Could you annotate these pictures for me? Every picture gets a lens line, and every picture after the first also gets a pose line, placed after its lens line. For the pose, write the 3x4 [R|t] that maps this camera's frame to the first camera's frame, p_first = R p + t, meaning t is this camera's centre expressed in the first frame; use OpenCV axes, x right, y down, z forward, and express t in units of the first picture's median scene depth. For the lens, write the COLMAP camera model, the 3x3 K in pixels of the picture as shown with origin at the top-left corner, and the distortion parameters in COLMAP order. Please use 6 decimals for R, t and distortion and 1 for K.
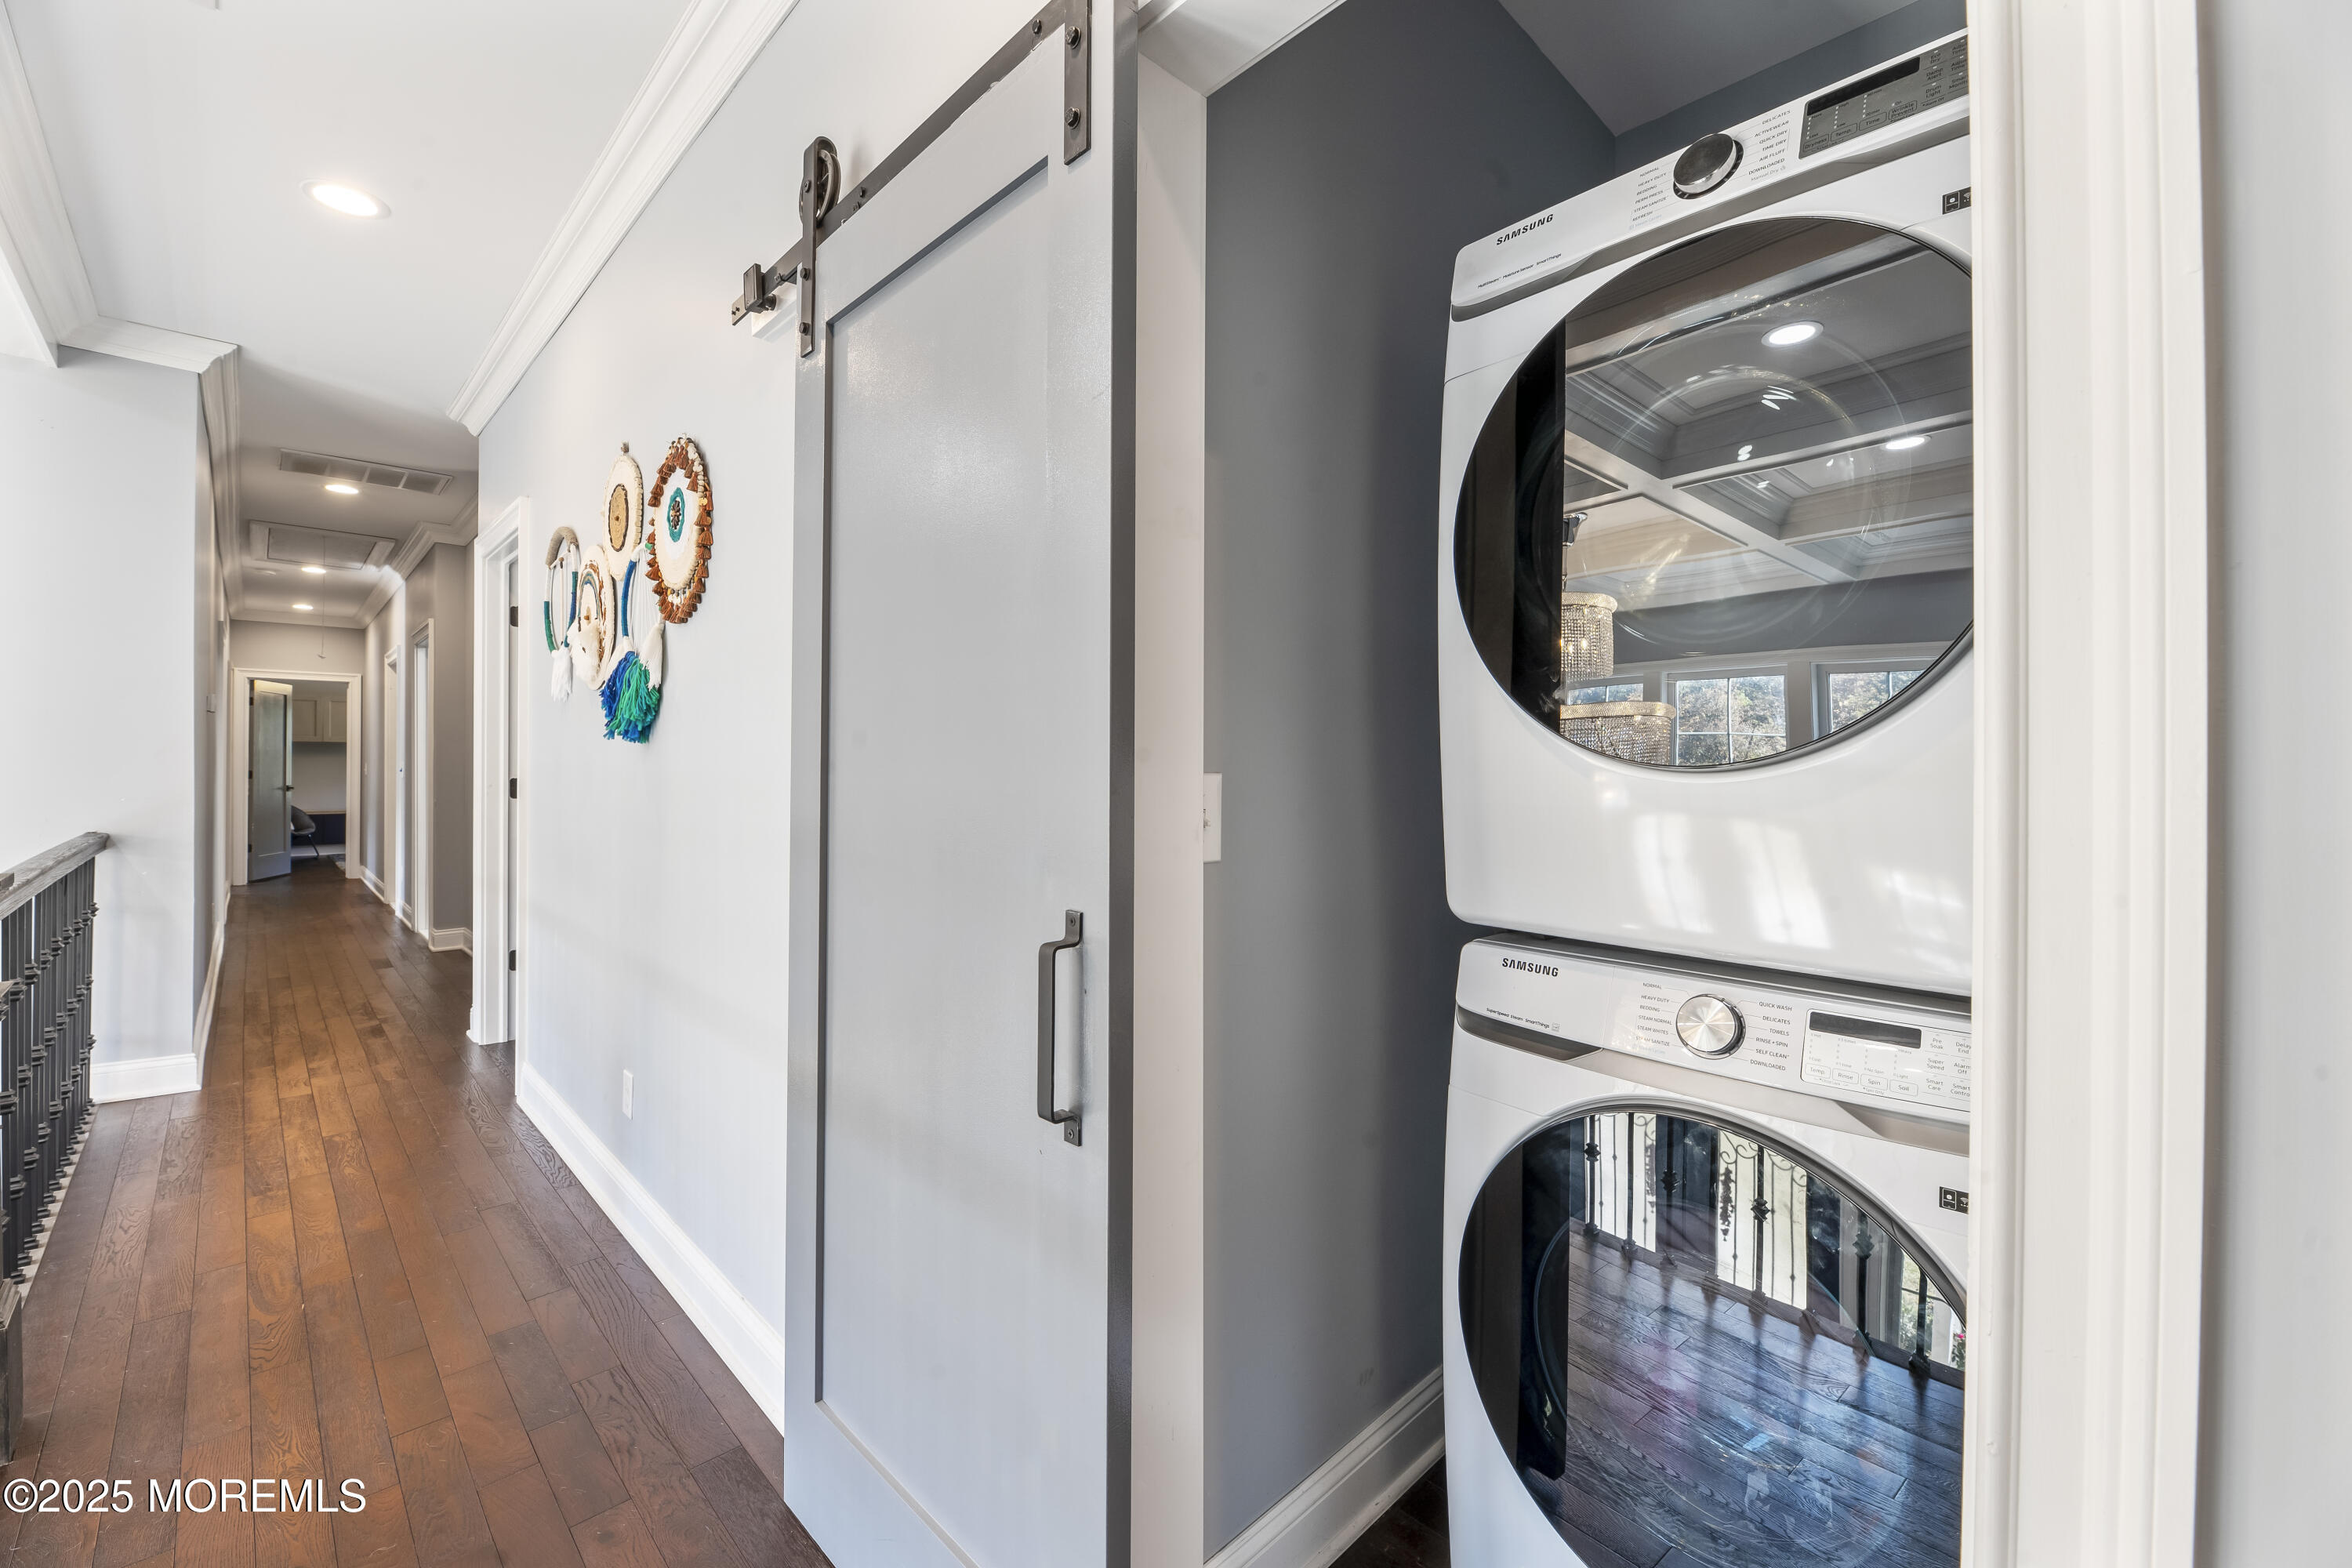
lens RADIAL K [[971.3, 0, 1173.5], [0, 971.3, 771.0], [0, 0, 1]] dist [0.000705, -0.003166]
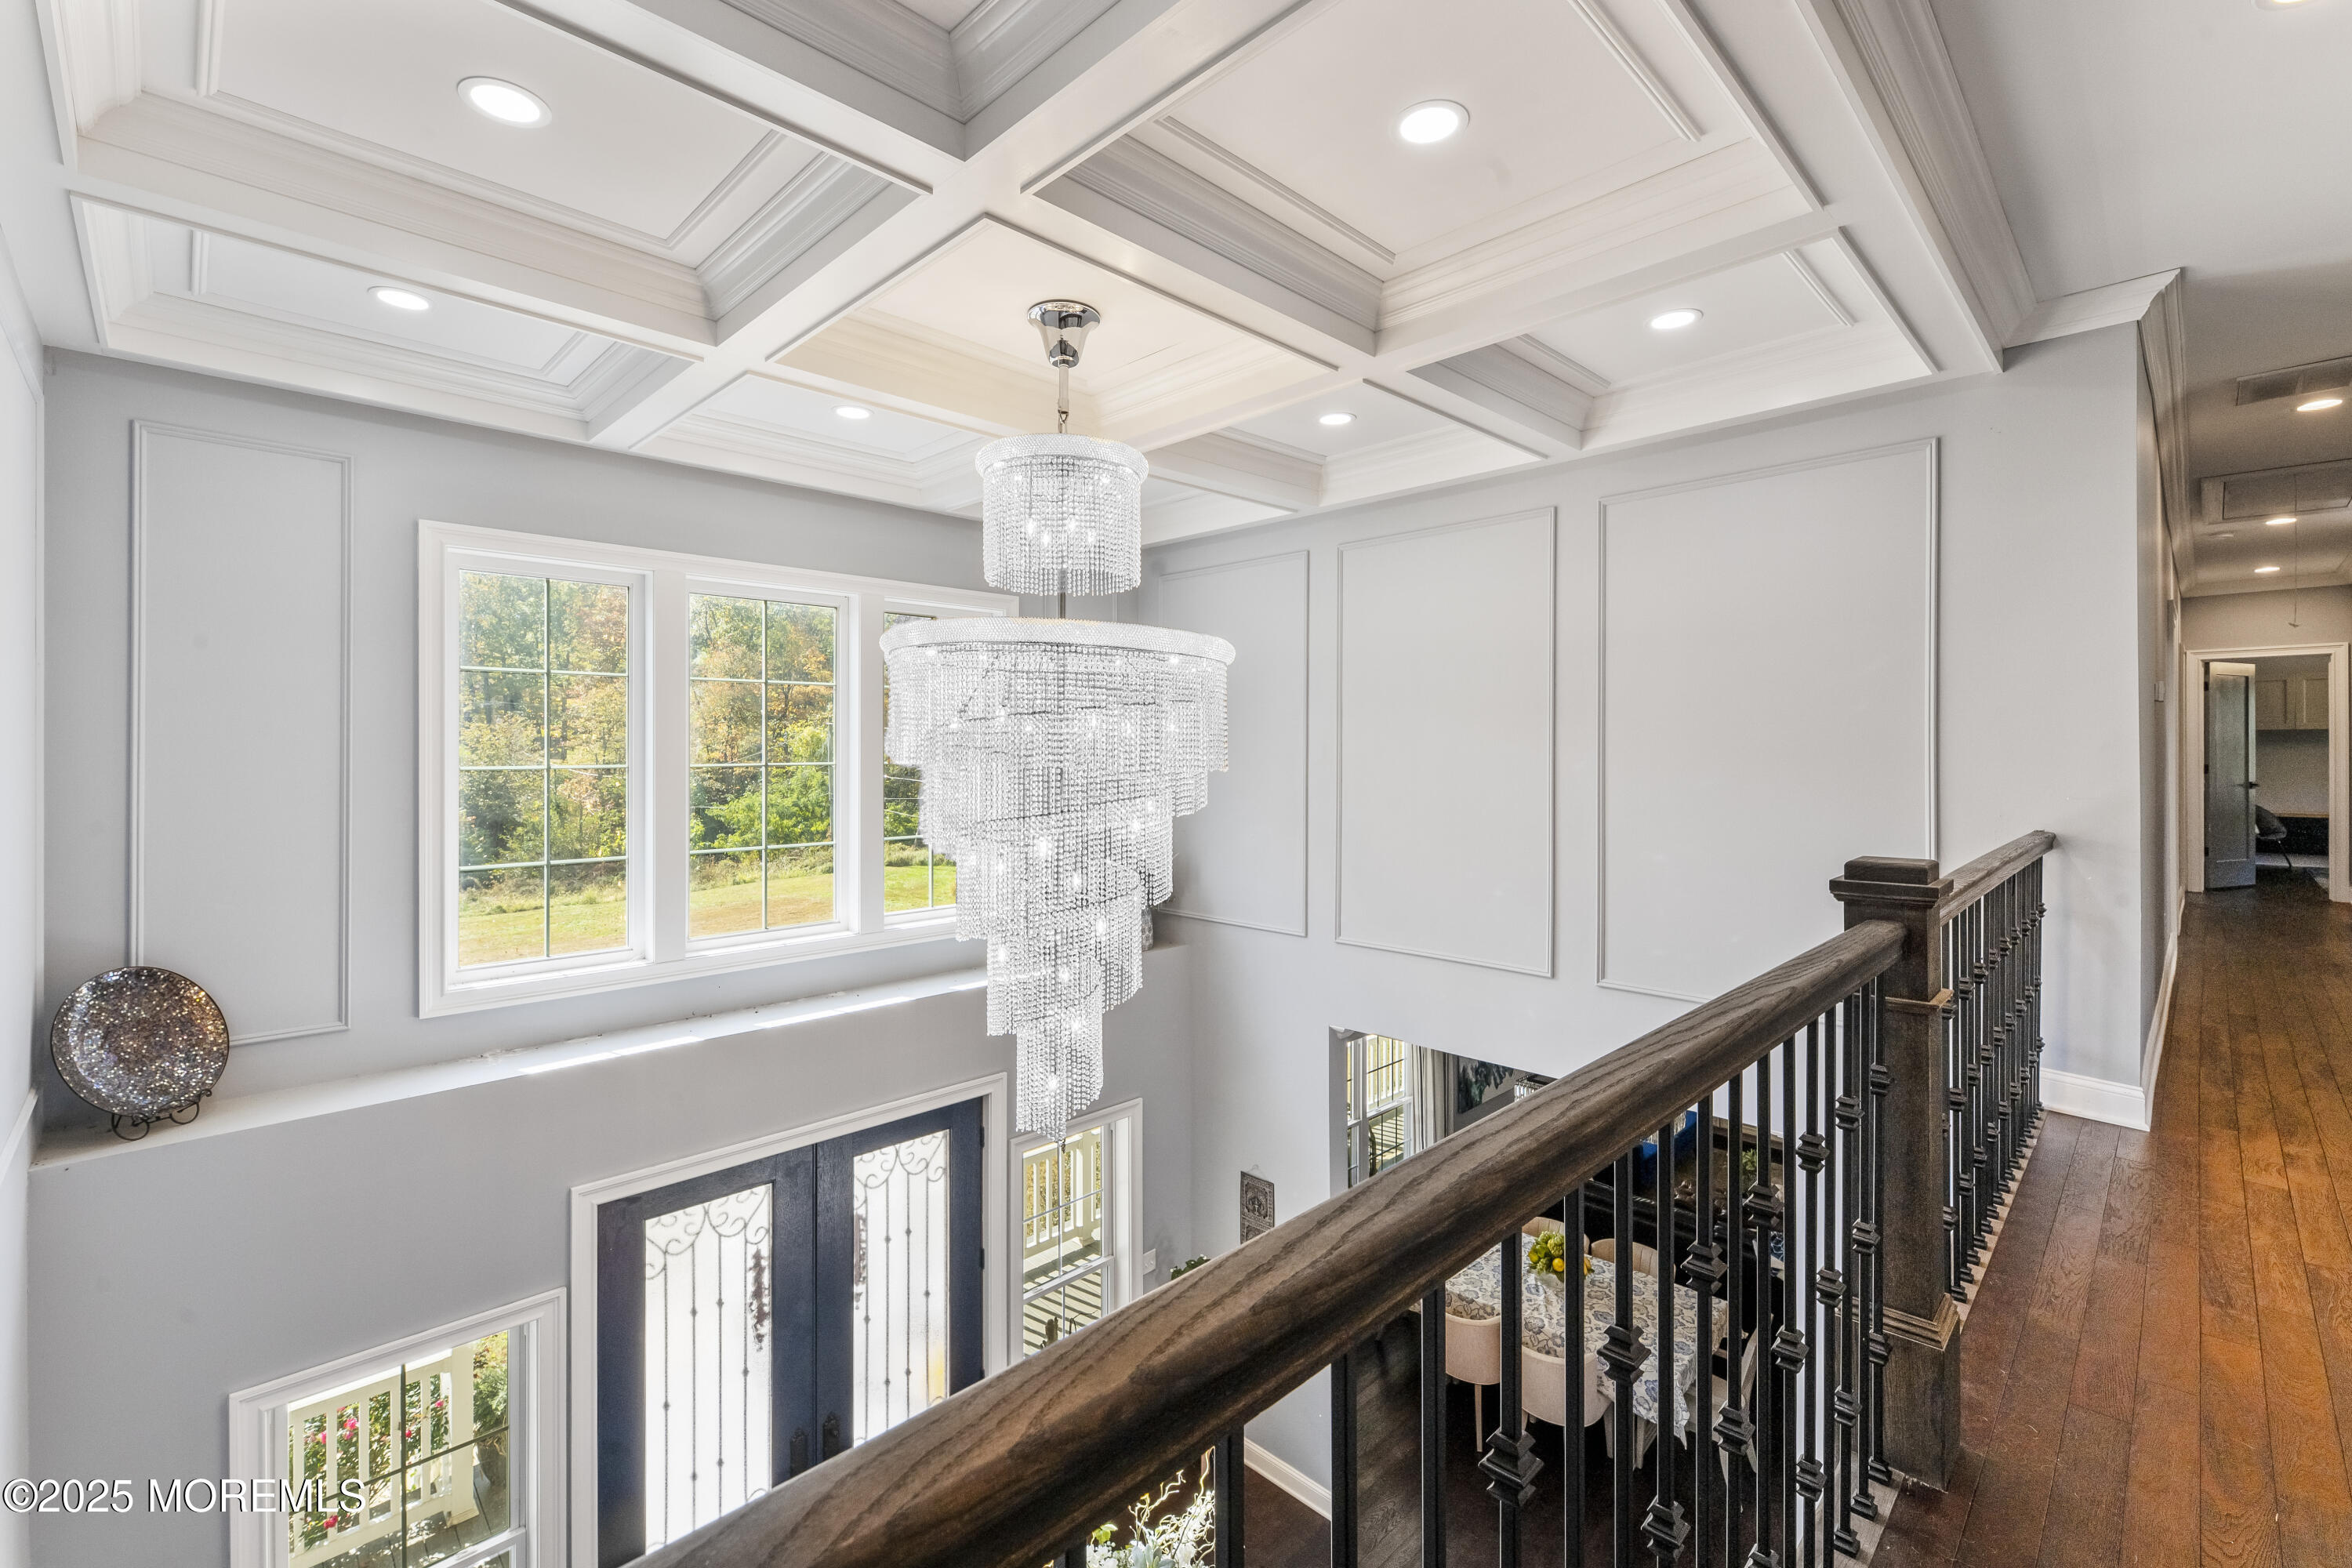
lens RADIAL K [[1010.6, 0, 1173.3], [0, 1010.6, 755.6], [0, 0, 1]] dist [0.003043, -0.006475]
pose [[0.011373, -0.009306, -0.999892, -0.095323], [0.001872, 0.999955, -0.009285, -0.004916], [0.999934, -0.001766, 0.011390, 0.100640]]
